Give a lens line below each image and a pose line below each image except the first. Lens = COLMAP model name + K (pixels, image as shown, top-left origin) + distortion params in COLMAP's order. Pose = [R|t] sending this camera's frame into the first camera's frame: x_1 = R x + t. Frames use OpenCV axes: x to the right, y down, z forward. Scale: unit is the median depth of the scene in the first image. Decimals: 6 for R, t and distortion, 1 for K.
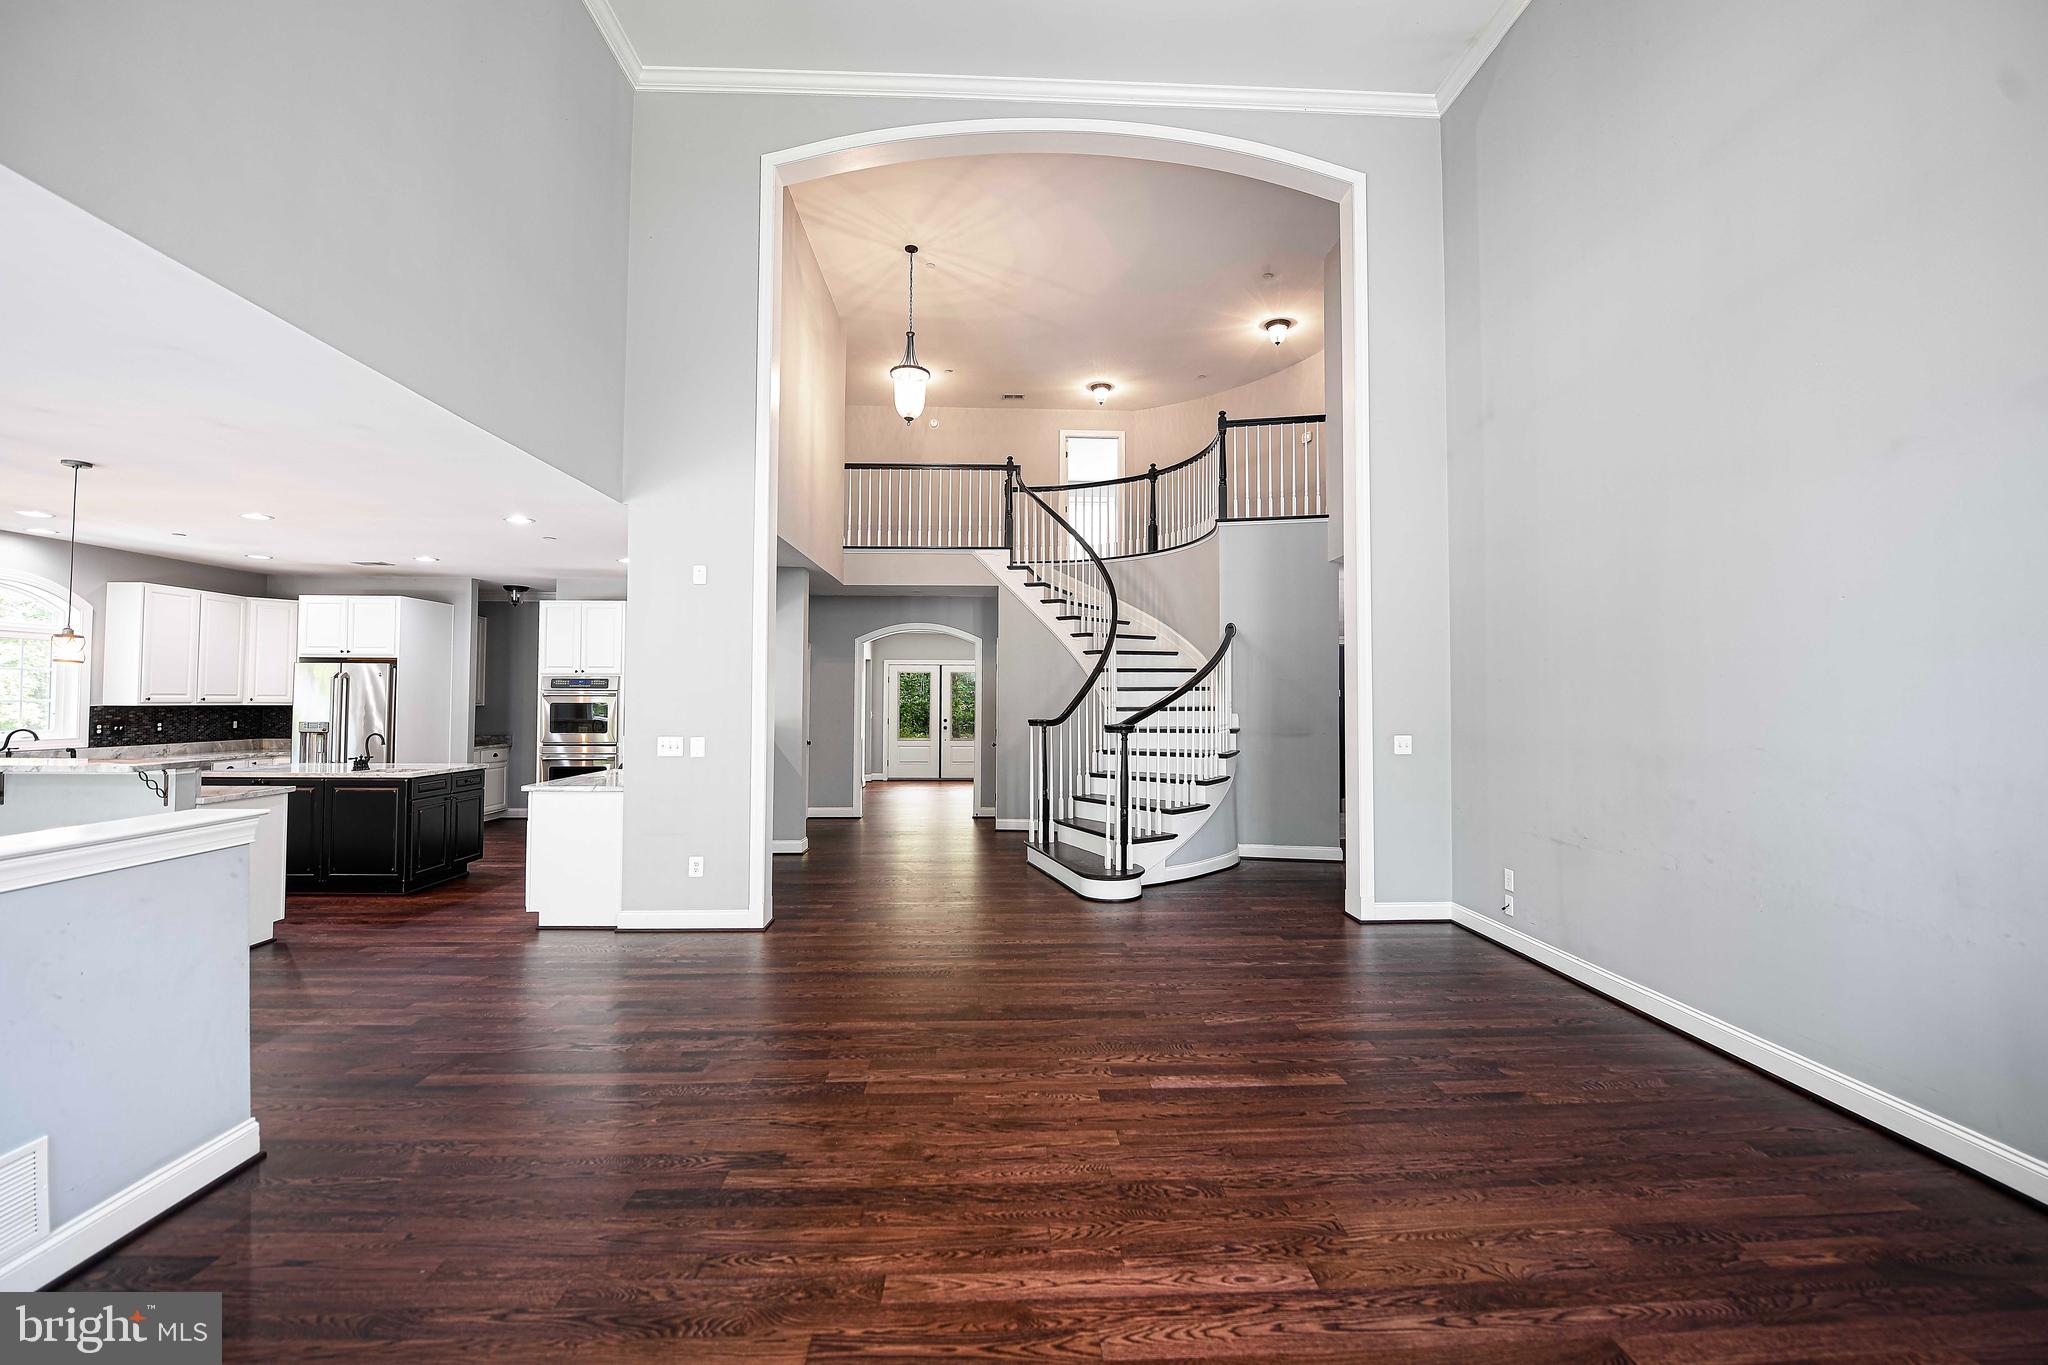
lens RADIAL K [[853.8, 0, 1027.1], [0, 853.8, 672.9], [0, 0, 1]] dist [-0.016381, -0.001296]
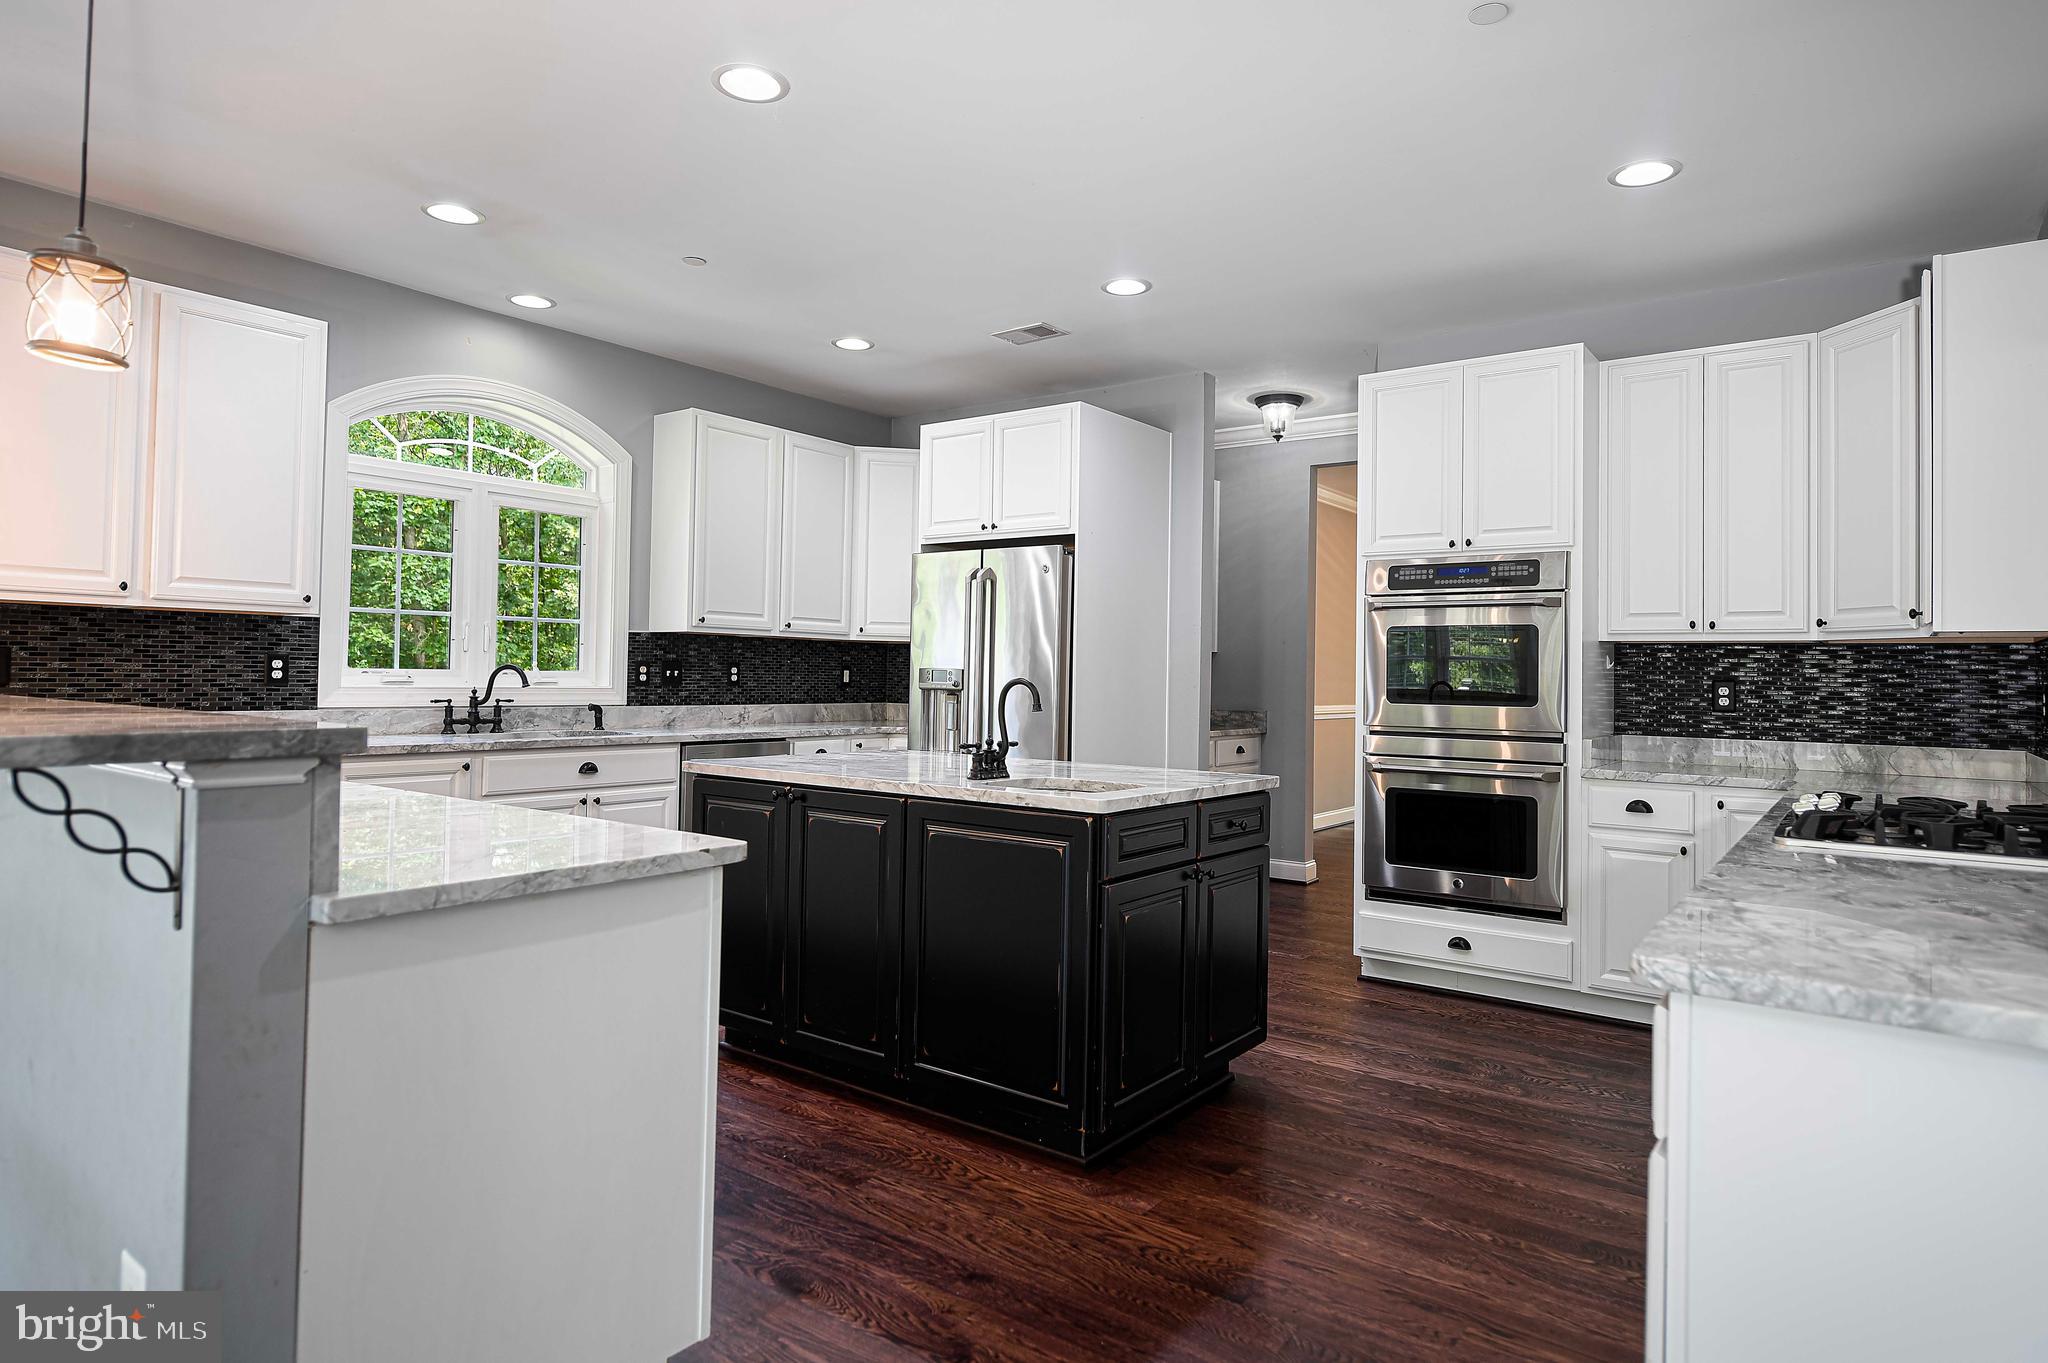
lens RADIAL K [[1155.1, 0, 1035.5], [0, 1155.1, 666.5], [0, 0, 1]] dist [-0.003078, -0.000531]
pose [[0.774977, 0.003542, -0.631980, -0.497238], [0.005401, 0.999911, 0.012228, 0.066123], [0.631966, -0.012889, 0.774889, 0.681335]]
